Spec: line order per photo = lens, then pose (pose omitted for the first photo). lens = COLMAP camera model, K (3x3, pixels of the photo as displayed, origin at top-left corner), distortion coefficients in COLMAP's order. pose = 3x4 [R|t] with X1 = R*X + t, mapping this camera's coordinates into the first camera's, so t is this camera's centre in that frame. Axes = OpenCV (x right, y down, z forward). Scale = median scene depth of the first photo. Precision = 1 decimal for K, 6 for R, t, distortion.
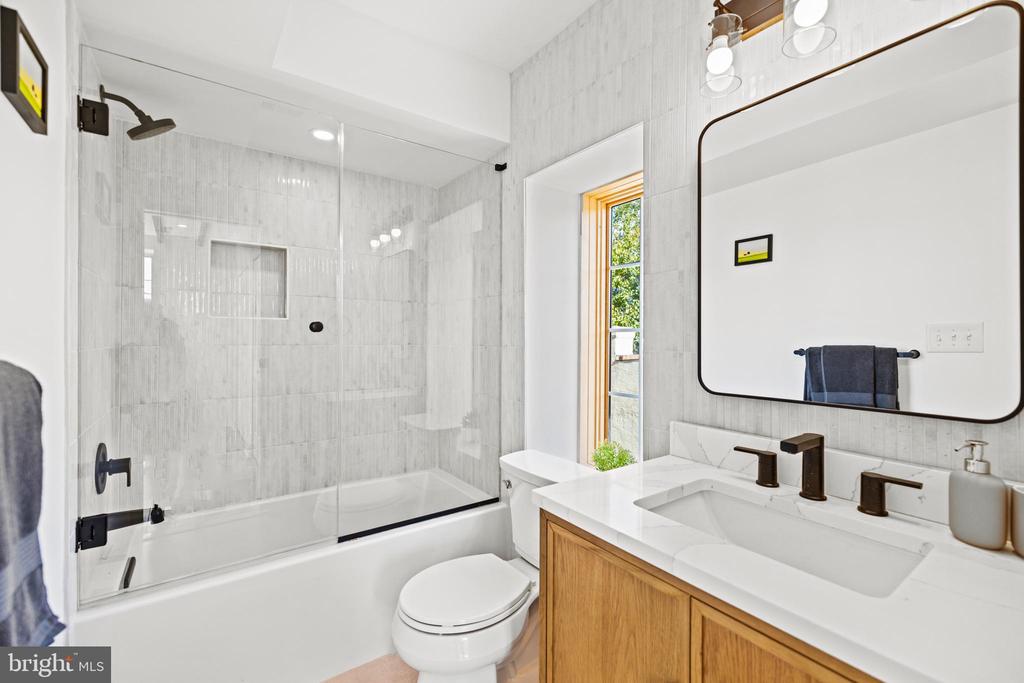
lens RADIAL K [[443.6, 0, 512.1], [0, 443.6, 330.3], [0, 0, 1]] dist [0.000641, -0.000050]
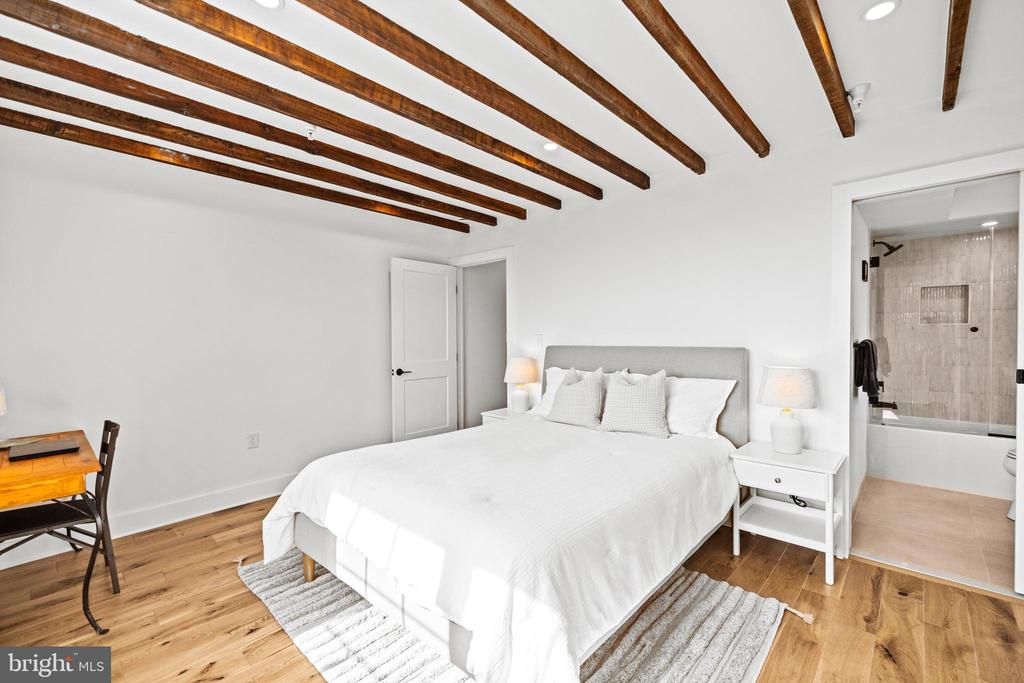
lens RADIAL K [[443.6, 0, 512.1], [0, 443.6, 330.3], [0, 0, 1]] dist [0.000641, -0.000050]
pose [[0.205246, 0.003396, -0.978705, 1.143796], [0.000139, 0.999994, 0.003499, -0.010685], [0.978710, -0.000854, 0.205244, -1.544722]]
